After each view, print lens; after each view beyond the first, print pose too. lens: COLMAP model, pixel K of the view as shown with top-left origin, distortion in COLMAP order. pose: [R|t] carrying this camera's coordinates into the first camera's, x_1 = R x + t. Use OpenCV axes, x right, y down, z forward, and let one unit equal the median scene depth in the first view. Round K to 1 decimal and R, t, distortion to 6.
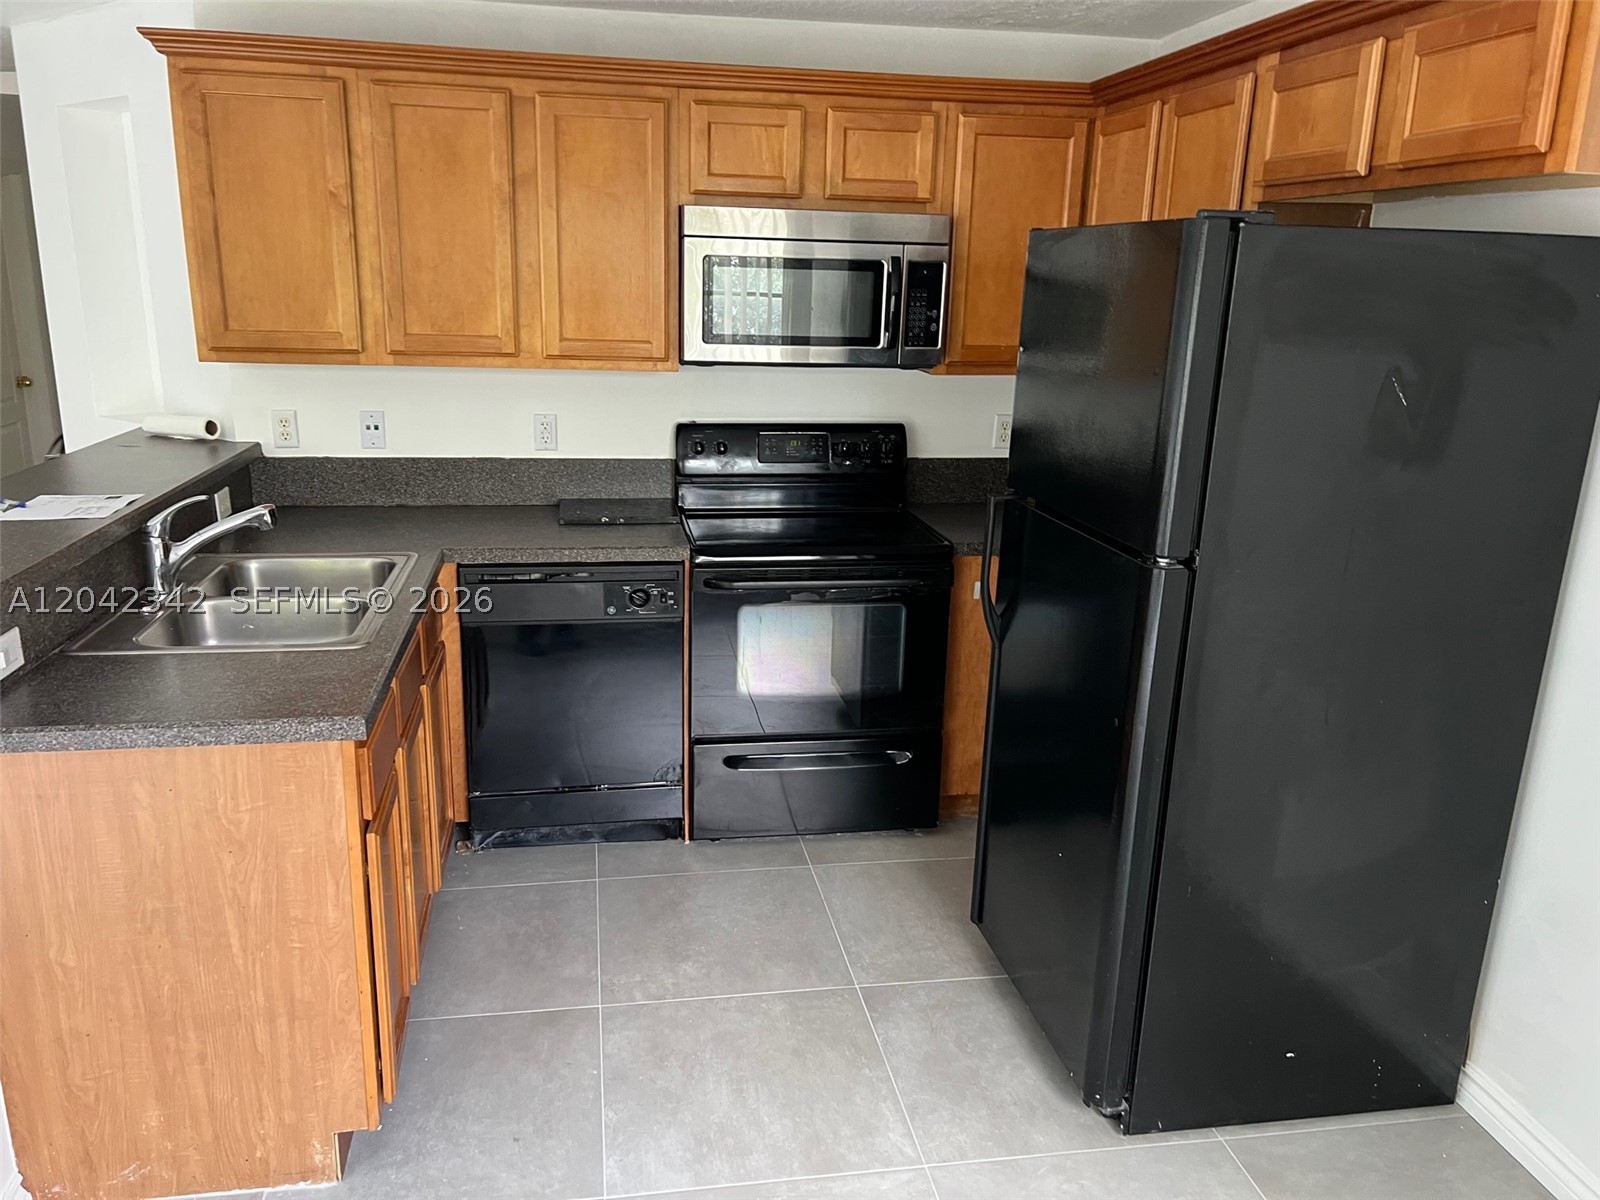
lens RADIAL K [[1208.9, 0, 797.1], [0, 1208.9, 602.1], [0, 0, 1]] dist [0.025113, -0.001664]
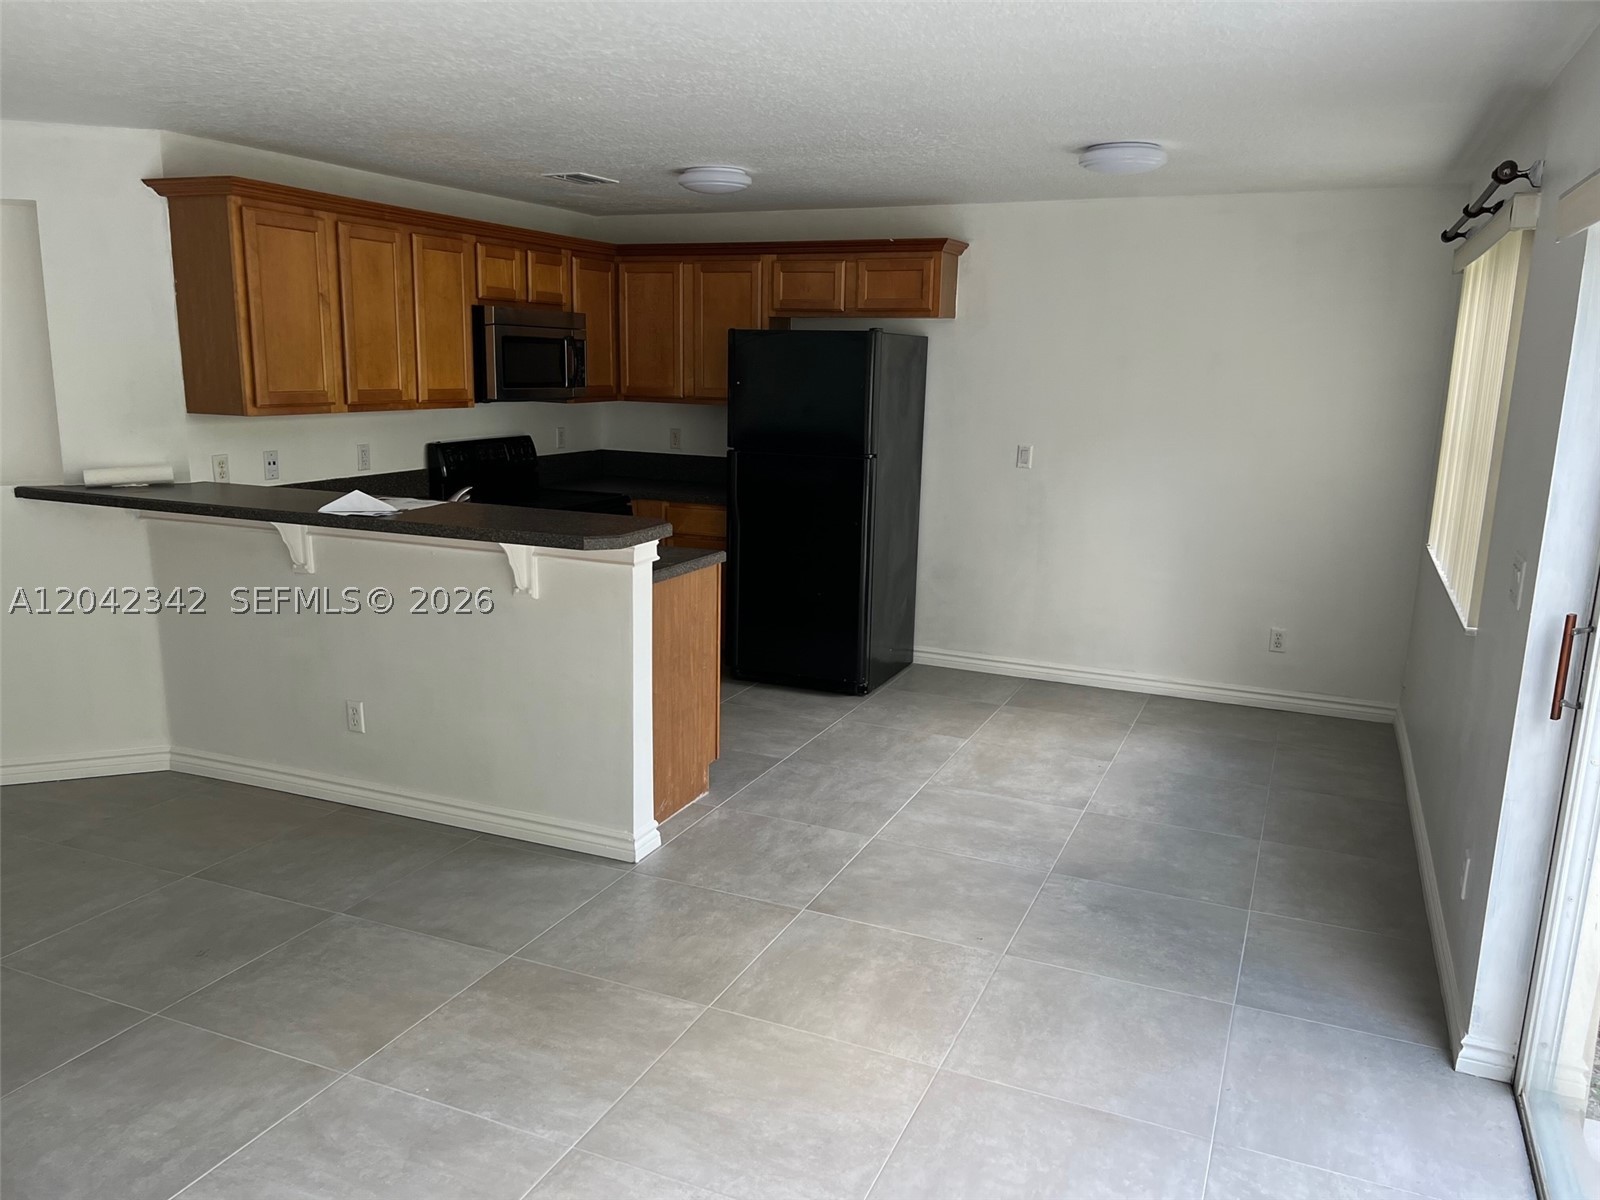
lens RADIAL K [[1208.9, 0, 798.8], [0, 1208.9, 603.3], [0, 0, 1]] dist [0.025113, -0.001664]
pose [[0.542301, -0.184373, 0.819705, -1.330935], [0.215337, 0.973538, 0.076512, 0.030527], [-0.812120, 0.135020, 0.567653, -0.226778]]
